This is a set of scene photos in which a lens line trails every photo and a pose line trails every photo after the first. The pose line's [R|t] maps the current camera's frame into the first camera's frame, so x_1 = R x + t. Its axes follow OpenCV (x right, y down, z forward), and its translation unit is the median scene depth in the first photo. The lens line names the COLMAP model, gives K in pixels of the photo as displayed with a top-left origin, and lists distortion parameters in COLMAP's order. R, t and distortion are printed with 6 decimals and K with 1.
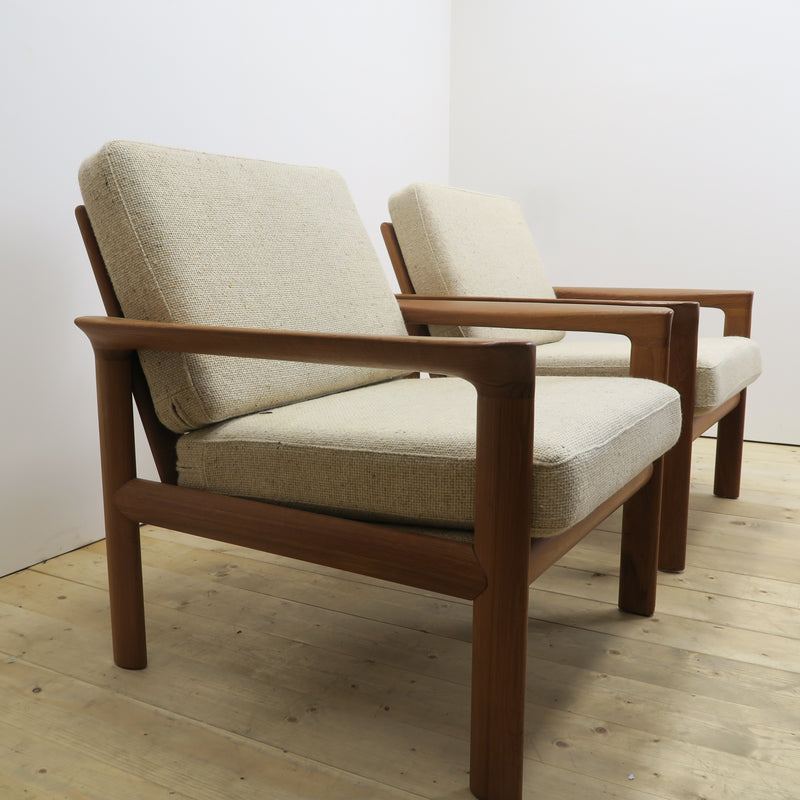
lens RADIAL K [[827.3, 0, 402.9], [0, 827.3, 398.0], [0, 0, 1]] dist [-0.025429, 0.000000]
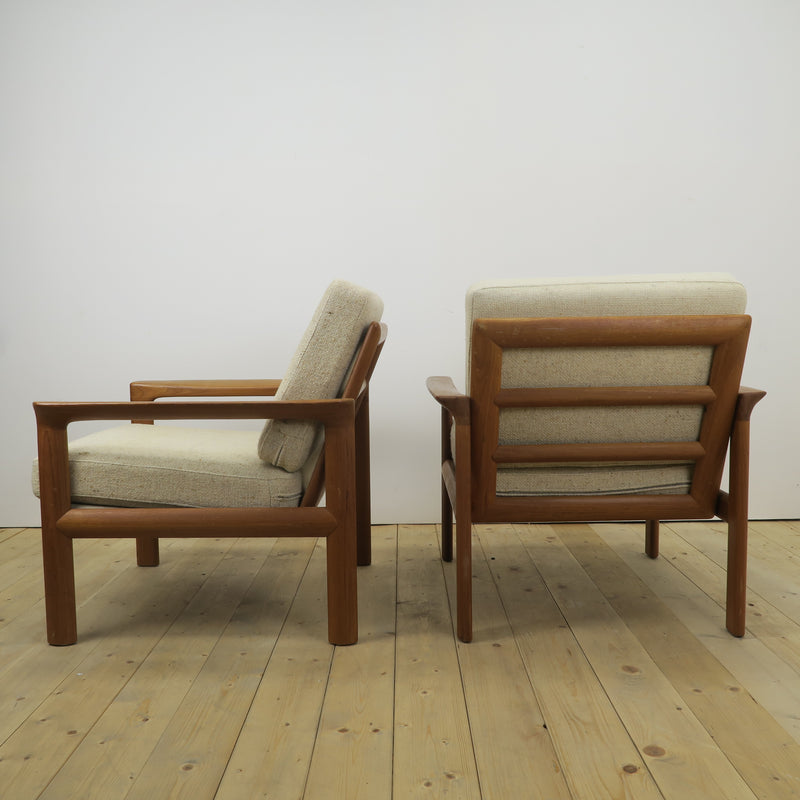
lens RADIAL K [[827.3, 0, 400.1], [0, 827.3, 400.7], [0, 0, 1]] dist [-0.025429, 0.000000]
pose [[0.463820, 0.069874, -0.883169, 1.623894], [-0.135901, 0.990698, 0.007009, -0.146805], [0.875444, 0.116772, 0.469002, 0.592335]]
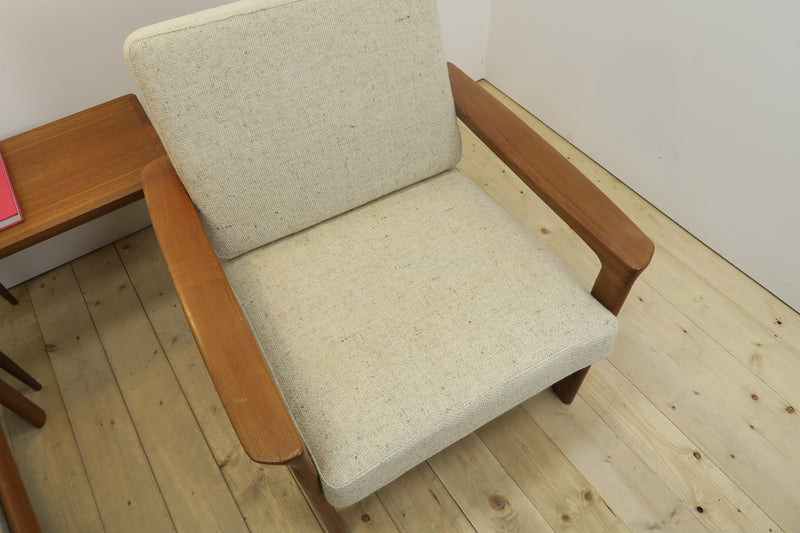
lens RADIAL K [[551.2, 0, 399.9], [0, 551.2, 266.2], [0, 0, 1]] dist [-0.025718, 0.000378]
pose [[0.883022, 0.355458, -0.306467, 0.645777], [-0.046644, 0.716217, 0.696317, -0.714535], [0.467008, -0.600568, 0.649015, 1.139662]]
